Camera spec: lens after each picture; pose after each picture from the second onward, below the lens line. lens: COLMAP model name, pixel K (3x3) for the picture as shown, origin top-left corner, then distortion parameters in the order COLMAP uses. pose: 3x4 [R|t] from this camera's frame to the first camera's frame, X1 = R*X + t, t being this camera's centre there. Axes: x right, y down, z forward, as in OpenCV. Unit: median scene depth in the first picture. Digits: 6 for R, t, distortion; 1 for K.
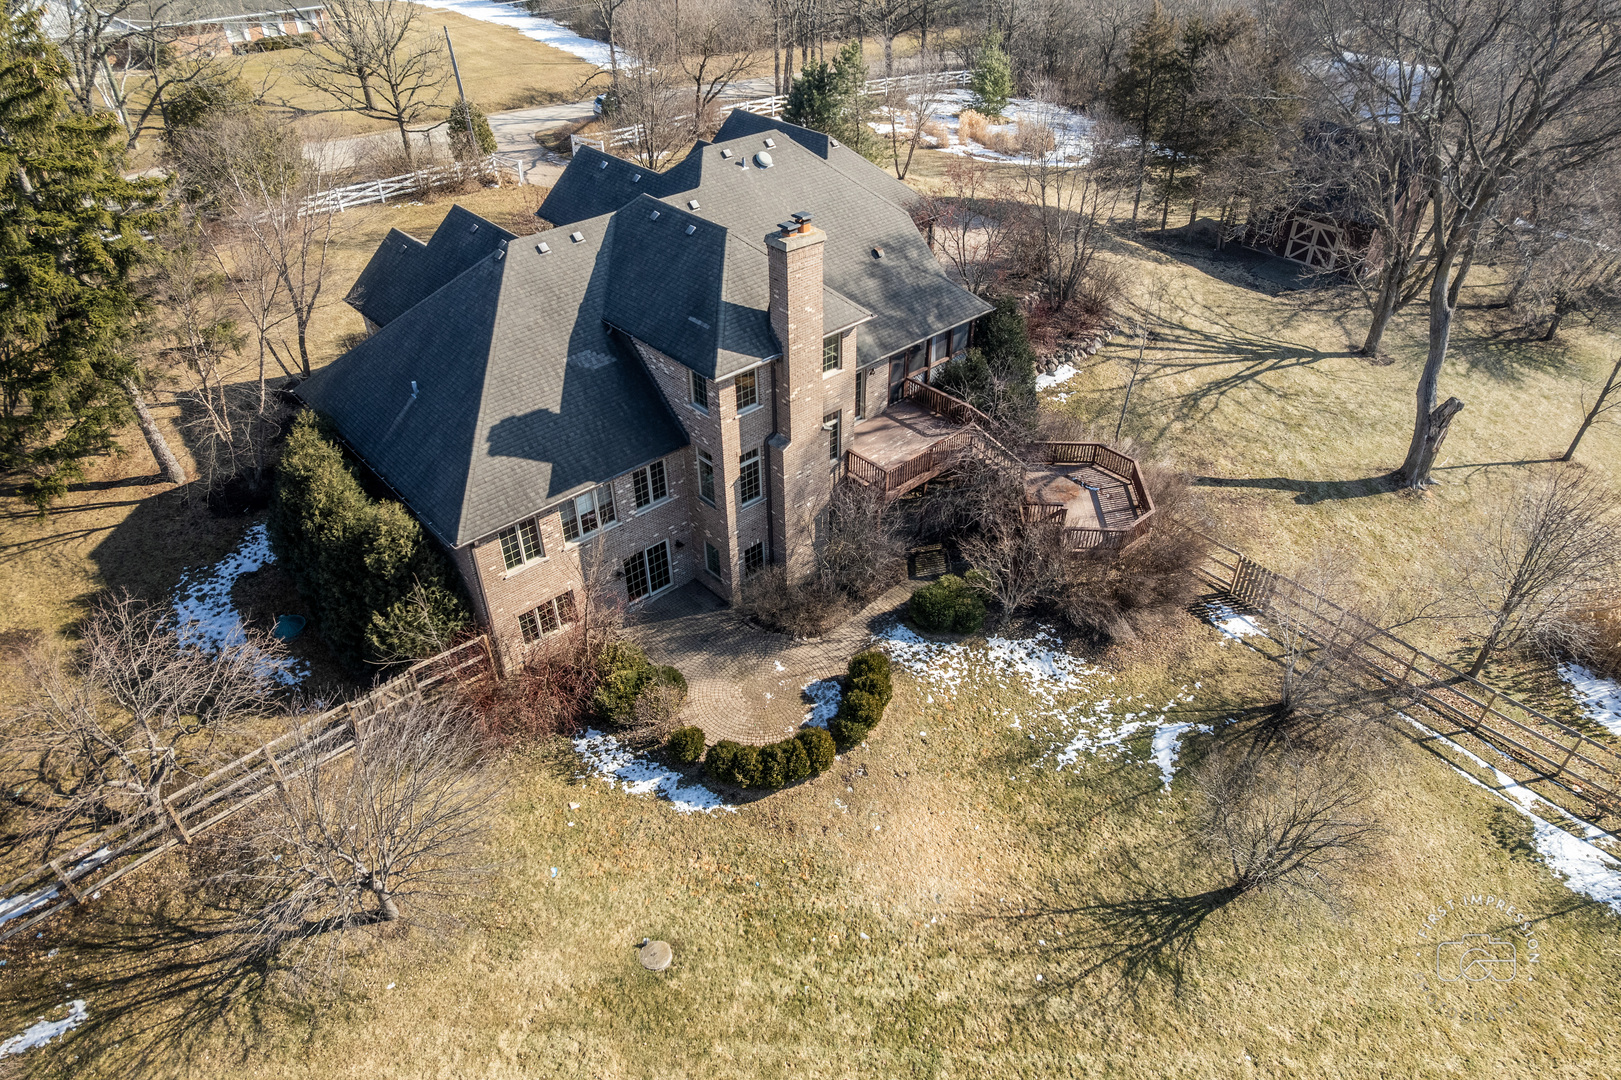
lens RADIAL K [[1039.0, 0, 824.7], [0, 1039.0, 545.6], [0, 0, 1]] dist [-0.076168, 0.065494]
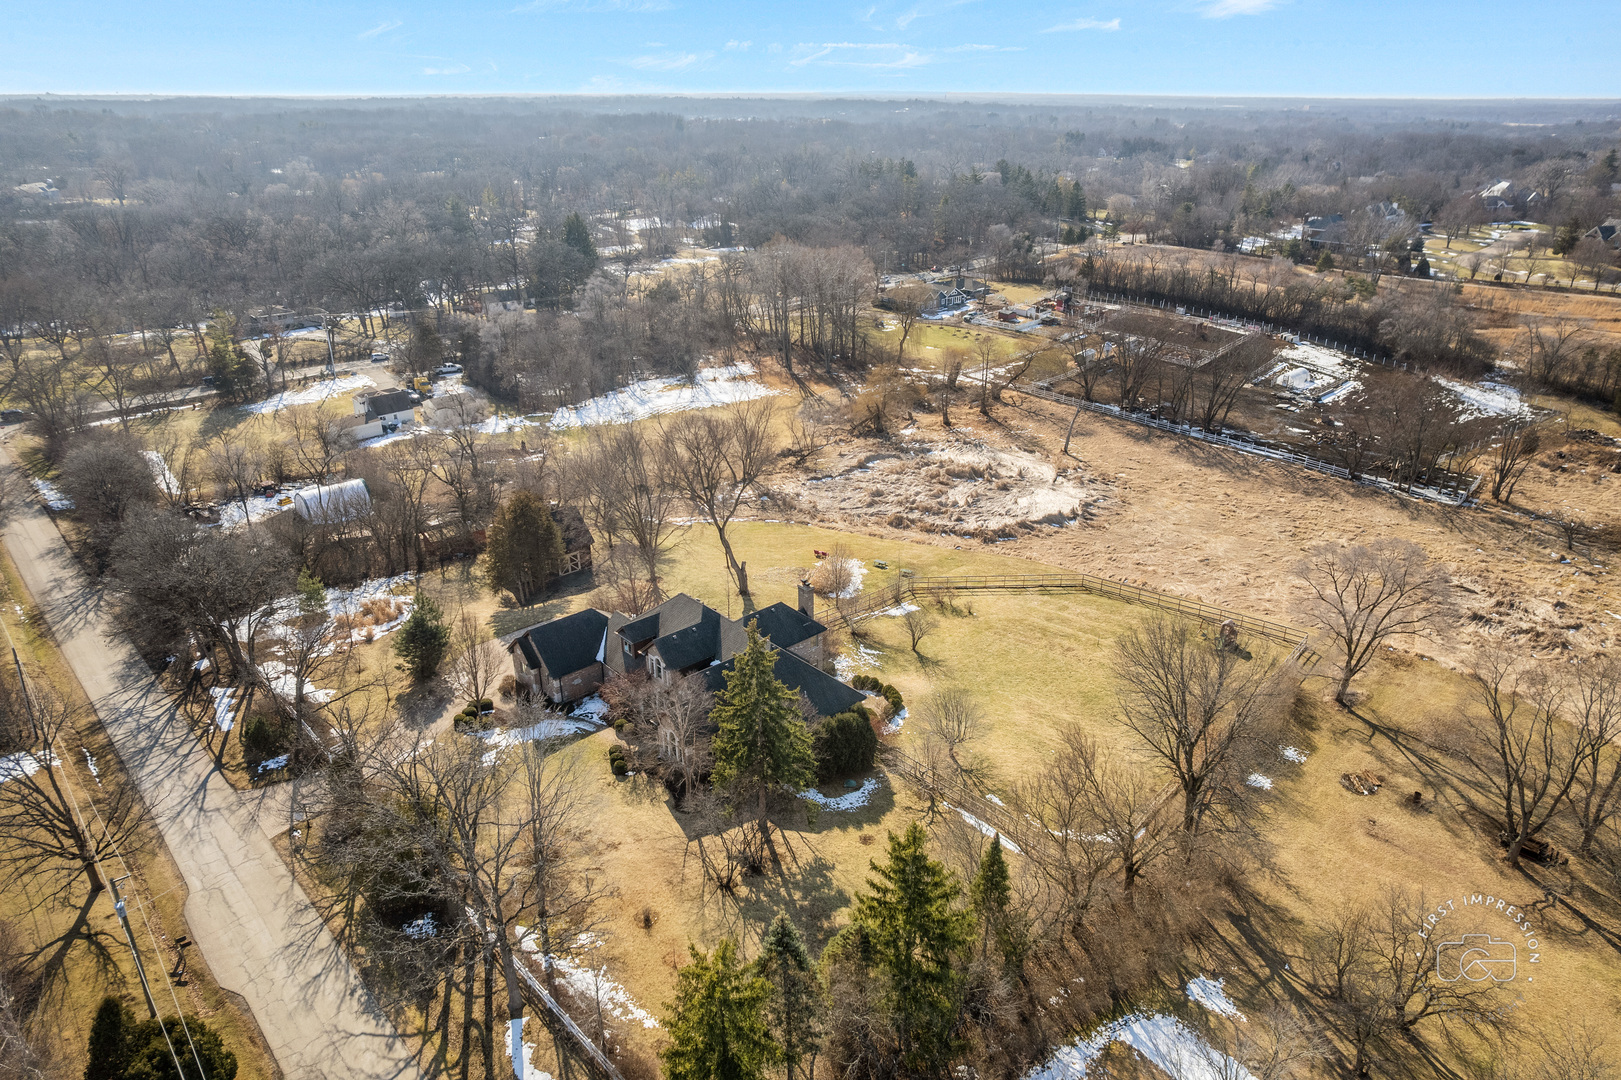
lens RADIAL K [[1039.0, 0, 824.7], [0, 1039.0, 545.6], [0, 0, 1]] dist [-0.076168, 0.065494]
pose [[0.008763, -0.406576, 0.913575, -2.766722], [0.600626, 0.732583, 0.320267, -1.299850], [-0.799482, 0.545910, 0.250620, 0.017915]]
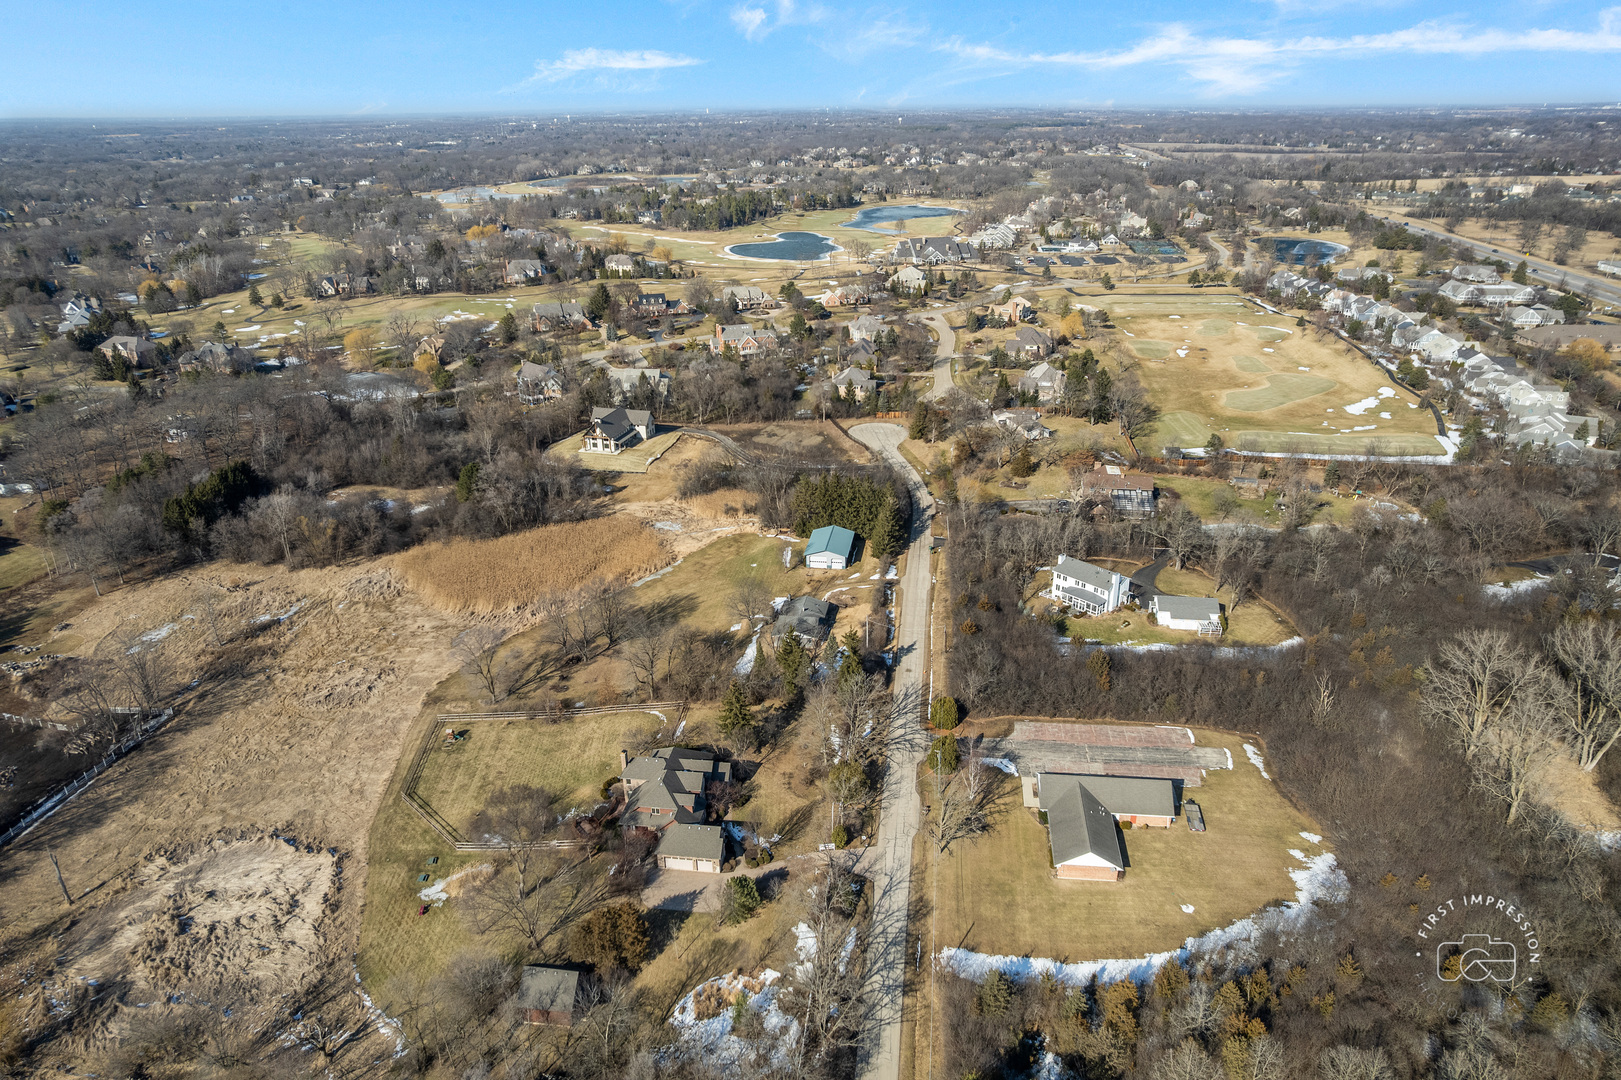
lens RADIAL K [[1039.0, 0, 824.7], [0, 1039.0, 545.6], [0, 0, 1]] dist [-0.076168, 0.065494]
pose [[-0.768808, 0.262126, -0.583288, 2.225581], [-0.377089, 0.550837, 0.744569, -5.754898], [0.516467, 0.792382, -0.324643, 2.465268]]
